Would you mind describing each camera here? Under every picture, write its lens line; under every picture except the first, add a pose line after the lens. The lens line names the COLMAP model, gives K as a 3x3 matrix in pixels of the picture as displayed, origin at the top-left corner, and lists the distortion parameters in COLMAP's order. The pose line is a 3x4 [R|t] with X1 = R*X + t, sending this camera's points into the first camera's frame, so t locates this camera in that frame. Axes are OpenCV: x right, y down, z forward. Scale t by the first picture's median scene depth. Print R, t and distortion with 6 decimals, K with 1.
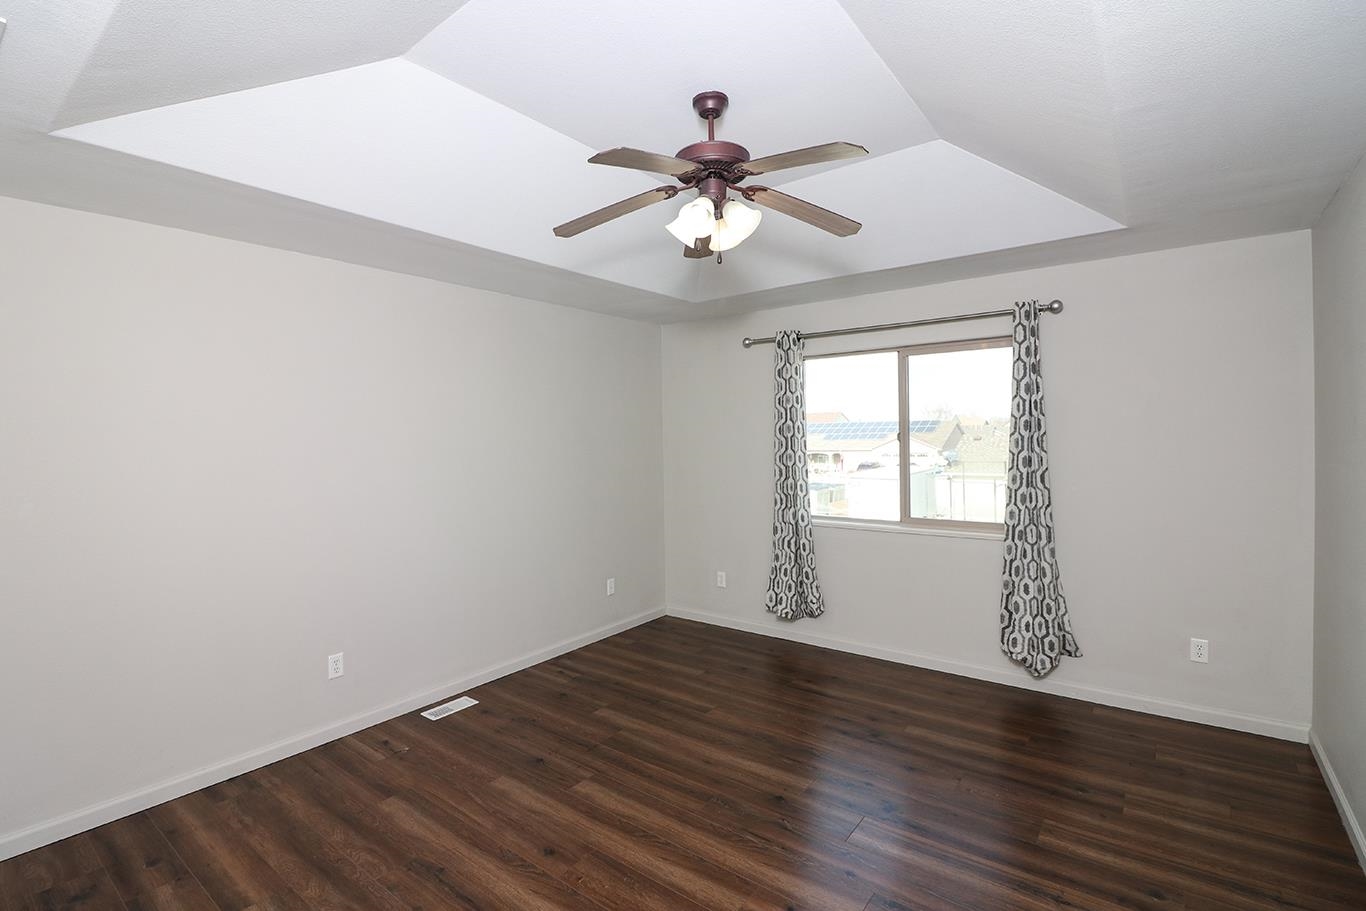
lens RADIAL K [[640.3, 0, 681.3], [0, 640.3, 445.7], [0, 0, 1]] dist [-0.018695, -0.002047]
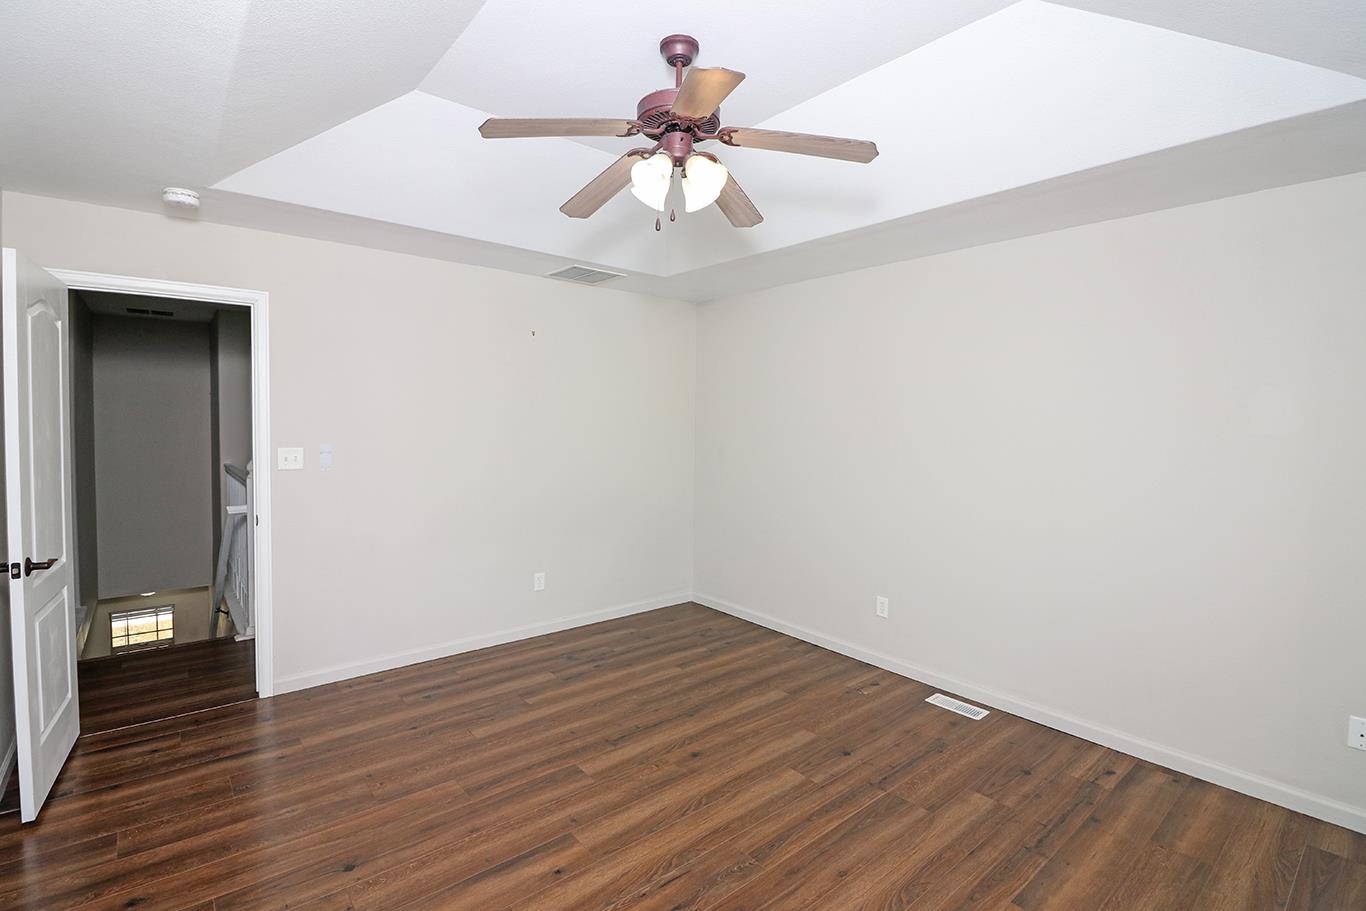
lens RADIAL K [[640.3, 0, 681.3], [0, 640.3, 445.7], [0, 0, 1]] dist [-0.018695, -0.002047]
pose [[-0.234939, 0.055287, -0.970437, 0.760225], [-0.030053, 0.997491, 0.064104, -0.025287], [0.971545, 0.044225, -0.232688, 0.979599]]
